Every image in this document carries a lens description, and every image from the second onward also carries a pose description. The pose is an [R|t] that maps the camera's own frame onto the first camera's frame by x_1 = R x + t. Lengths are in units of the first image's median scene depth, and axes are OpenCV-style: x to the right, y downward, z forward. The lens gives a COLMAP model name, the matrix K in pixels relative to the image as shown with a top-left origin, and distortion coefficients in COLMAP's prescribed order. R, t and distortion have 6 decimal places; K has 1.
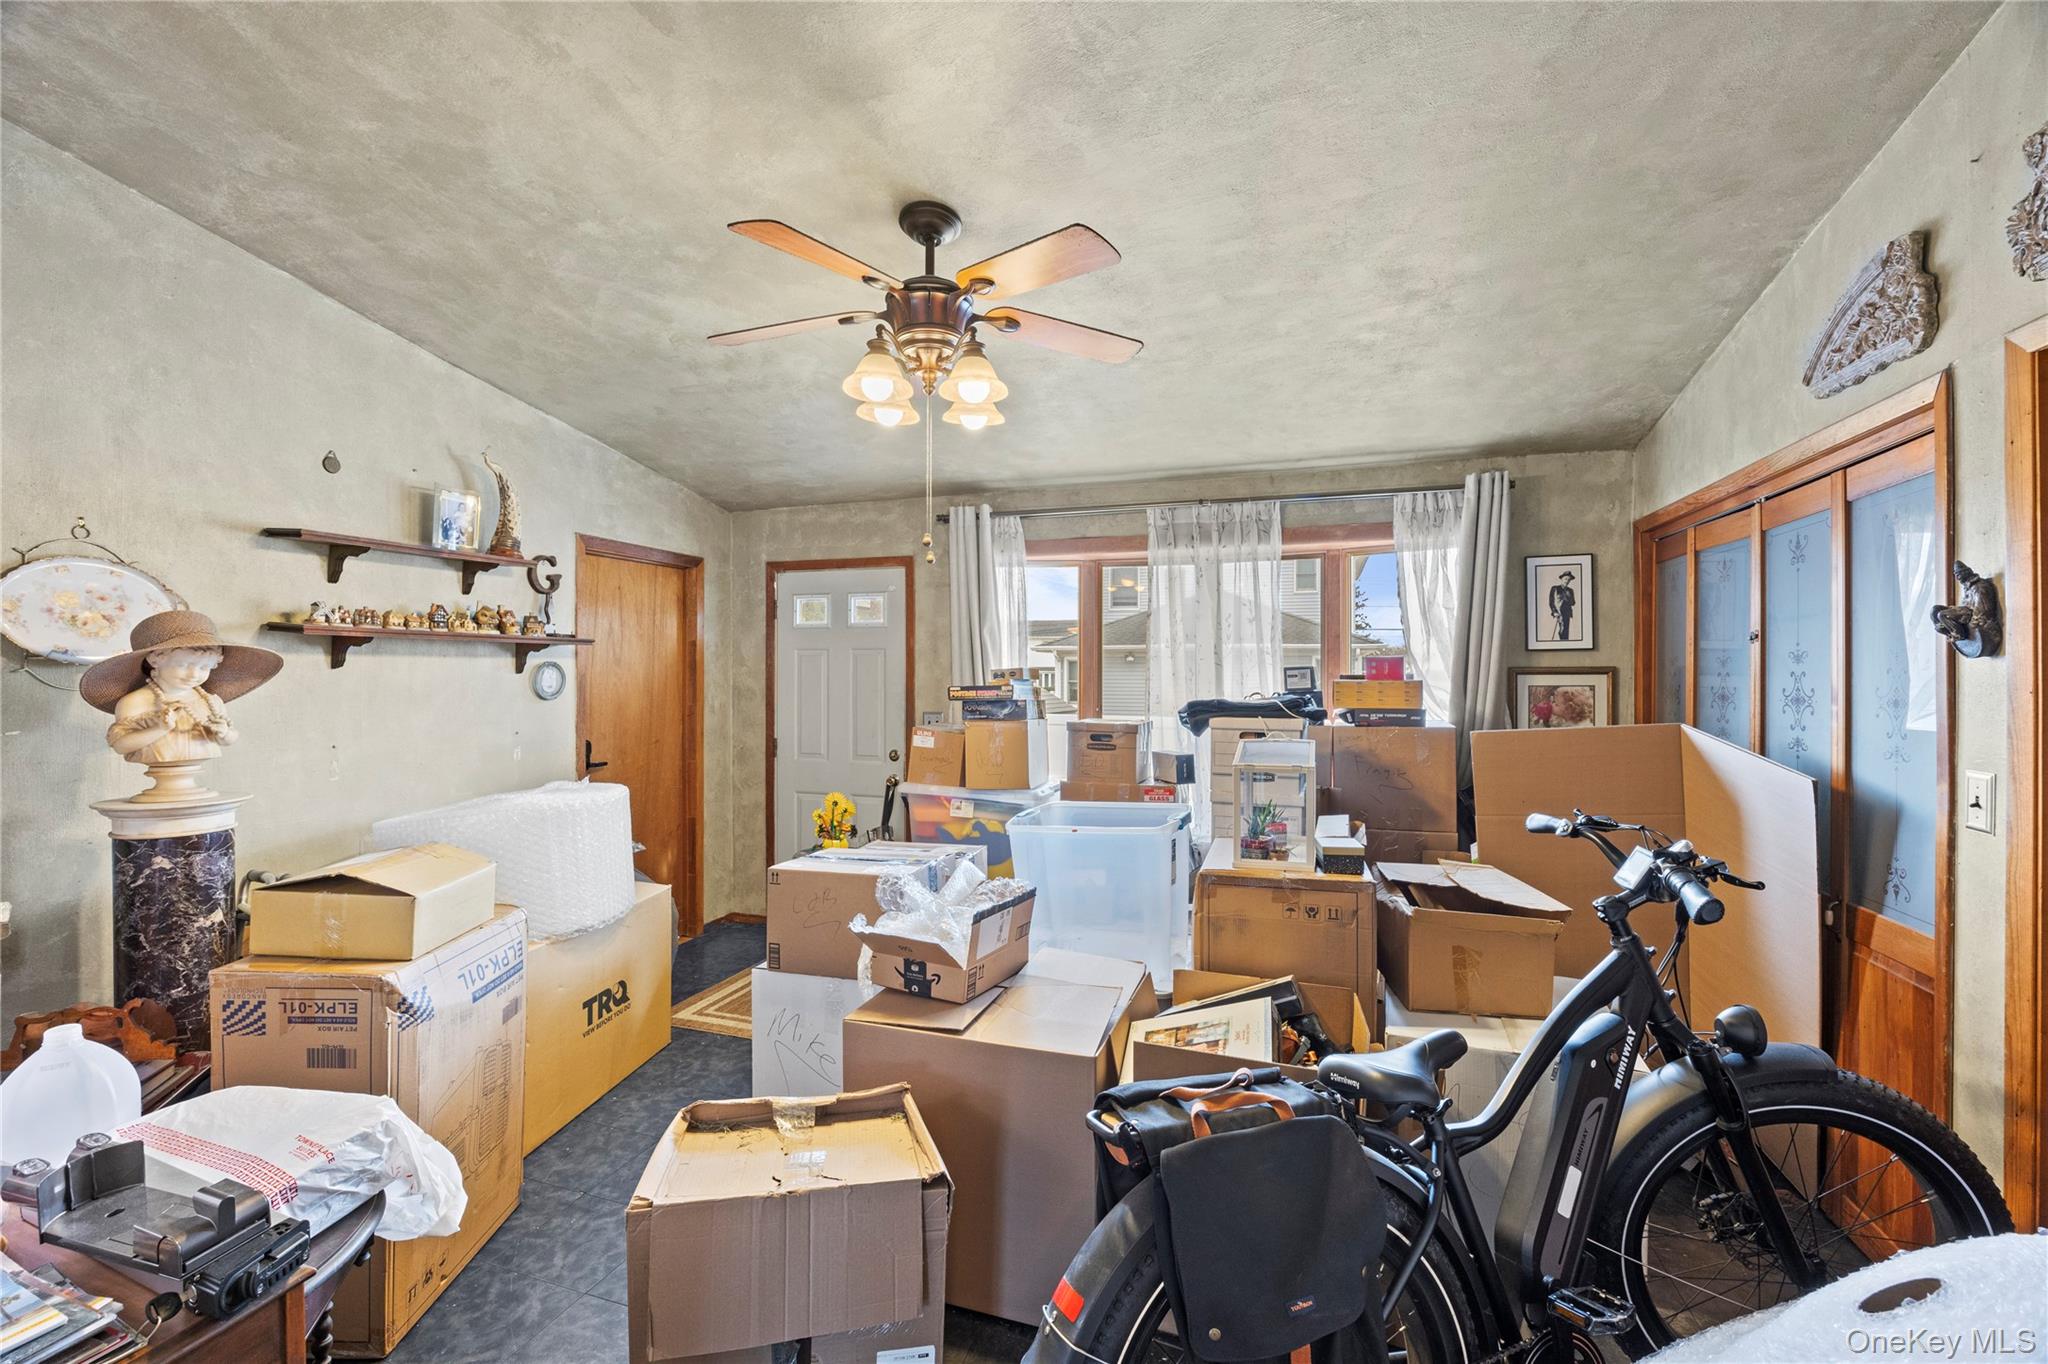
lens RADIAL K [[877.9, 0, 1028.2], [0, 877.9, 674.3], [0, 0, 1]] dist [-0.018888, 0.001605]
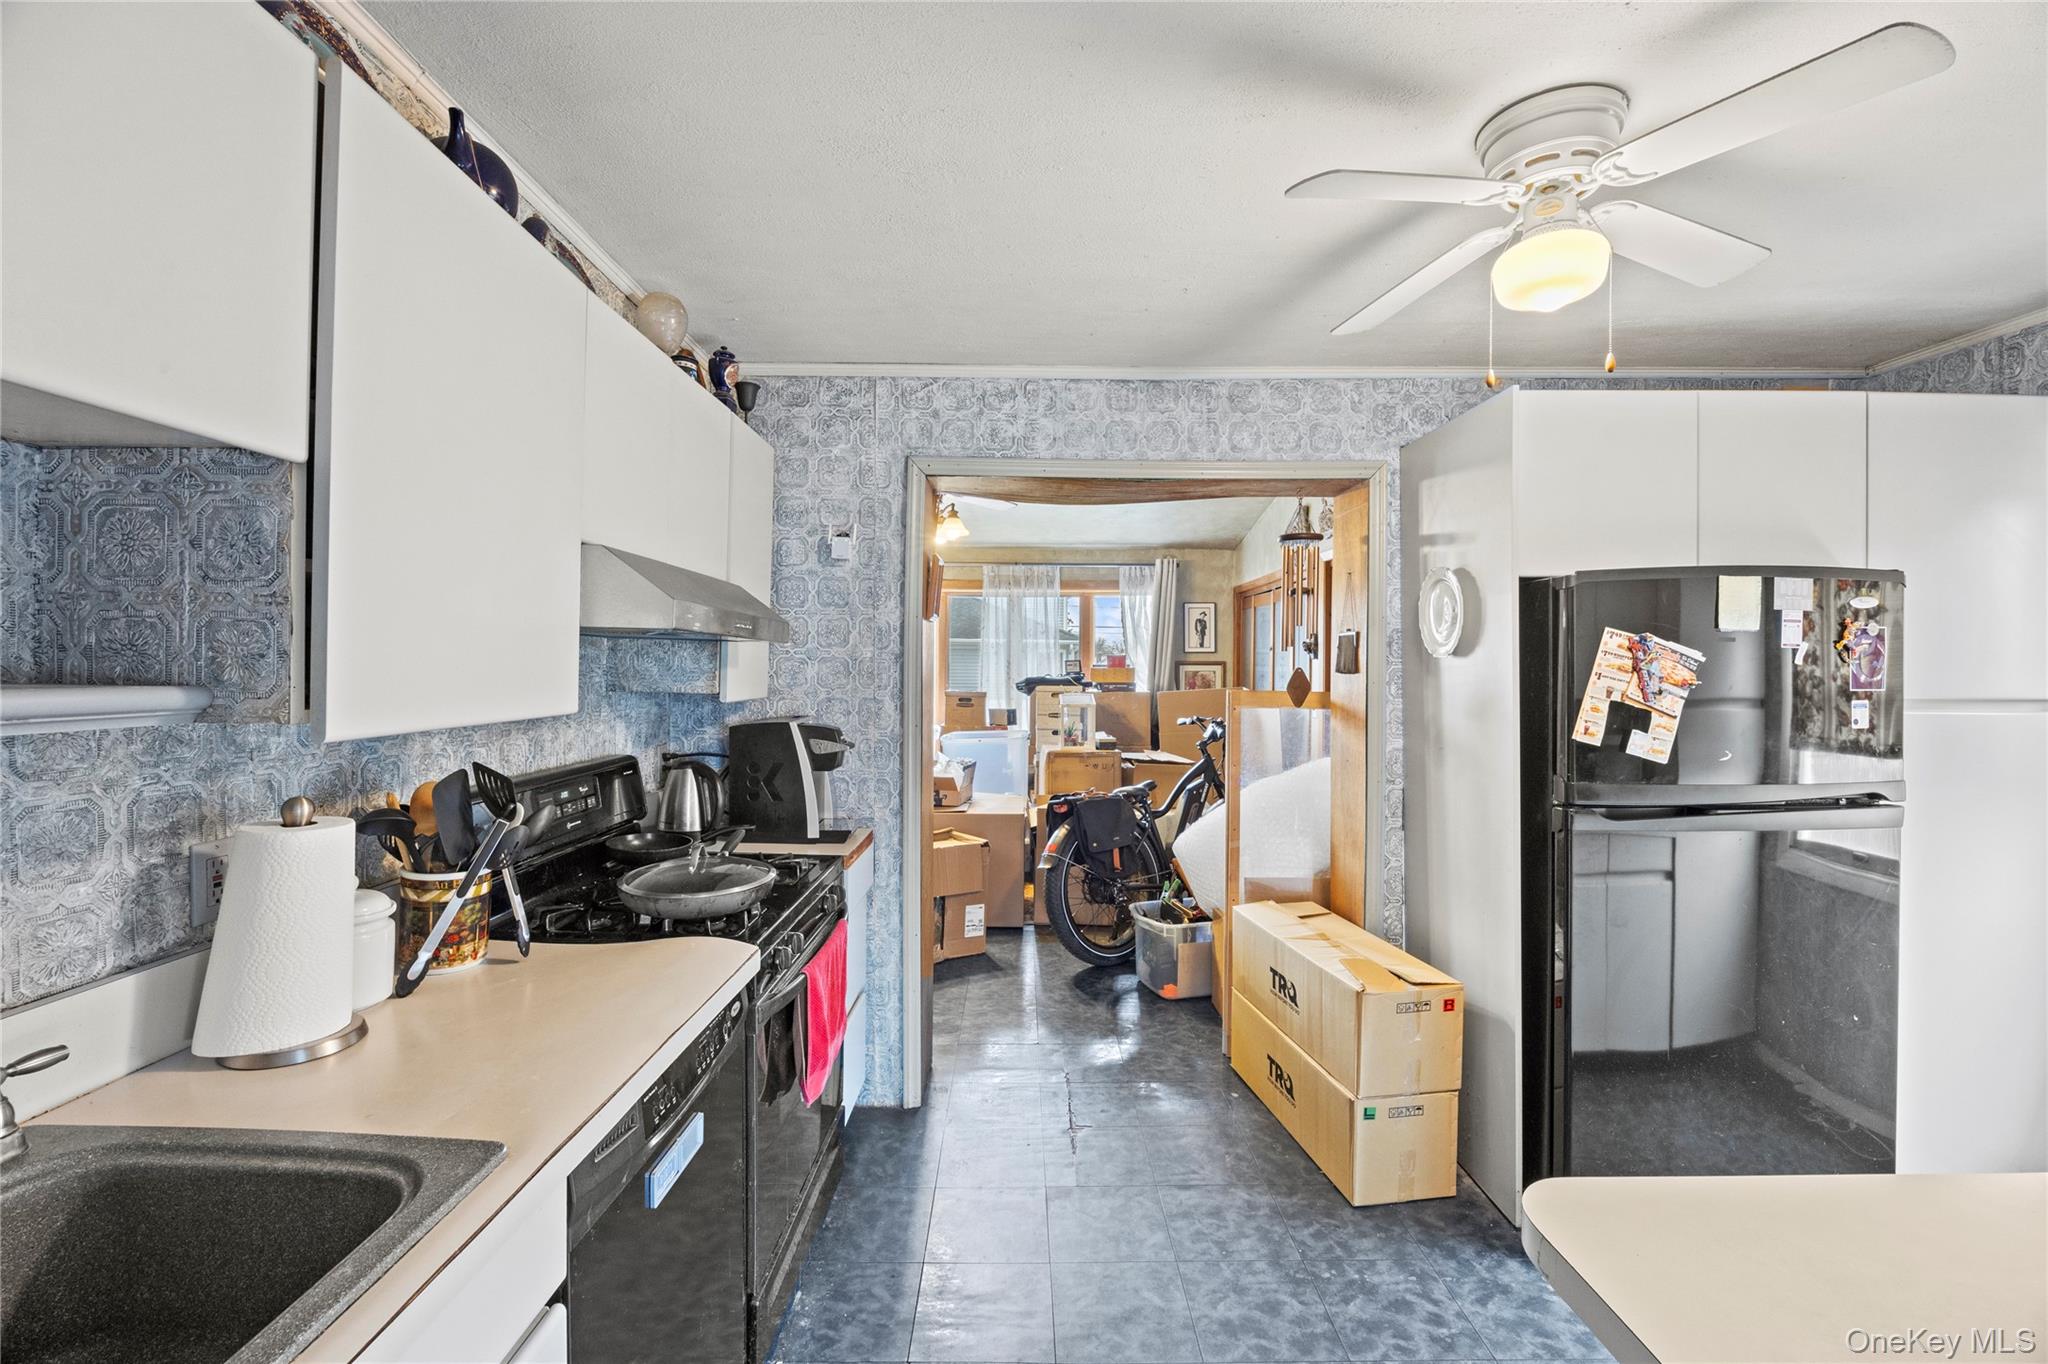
lens RADIAL K [[877.9, 0, 1026.2], [0, 877.9, 674.3], [0, 0, 1]] dist [-0.018888, 0.001605]
pose [[0.948400, 0.002347, 0.317068, -0.372193], [-0.006086, 0.999923, 0.010803, 0.002155], [-0.317018, -0.012175, 0.948341, -0.725673]]
